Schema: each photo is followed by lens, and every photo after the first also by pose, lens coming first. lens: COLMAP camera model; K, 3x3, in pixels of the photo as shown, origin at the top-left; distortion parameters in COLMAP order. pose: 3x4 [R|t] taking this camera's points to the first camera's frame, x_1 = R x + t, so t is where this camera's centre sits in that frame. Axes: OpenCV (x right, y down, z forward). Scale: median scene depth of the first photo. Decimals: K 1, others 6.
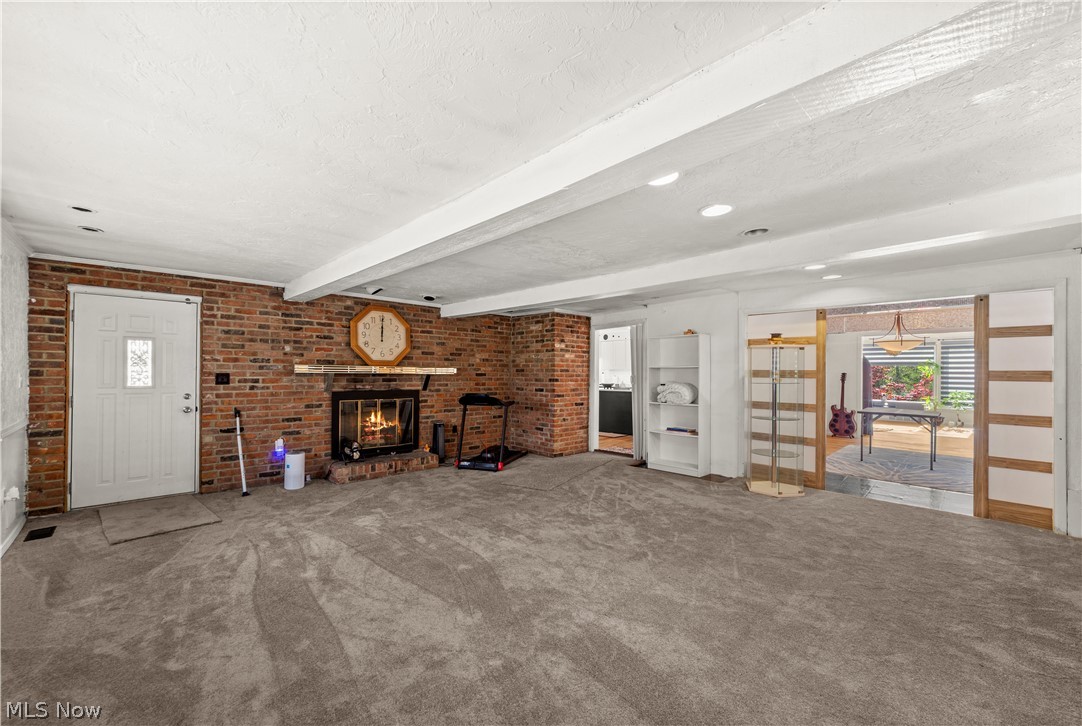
lens RADIAL K [[421.8, 0, 545.2], [0, 421.8, 366.9], [0, 0, 1]] dist [0.000005, 0.000097]
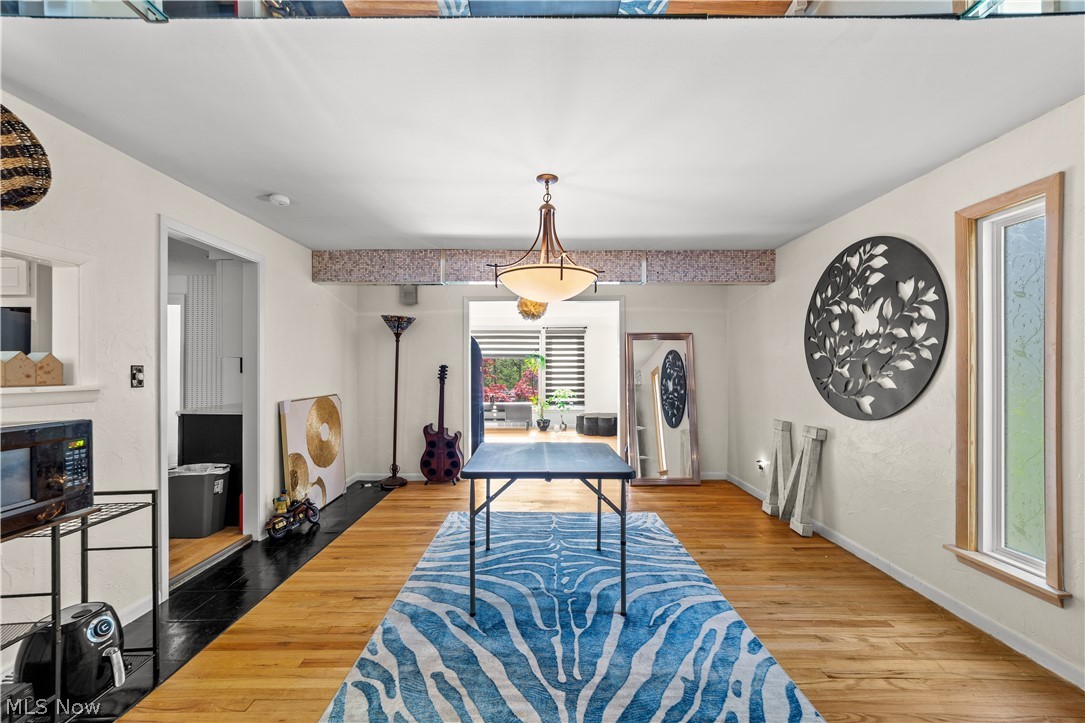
lens RADIAL K [[422.9, 0, 539.4], [0, 422.9, 365.9], [0, 0, 1]] dist [0.000005, 0.000097]
pose [[0.690318, 0.000047, 0.723506, 0.329302], [0.000326, 1.000000, -0.000377, 0.012509], [-0.723506, 0.000496, 0.690318, 0.441360]]
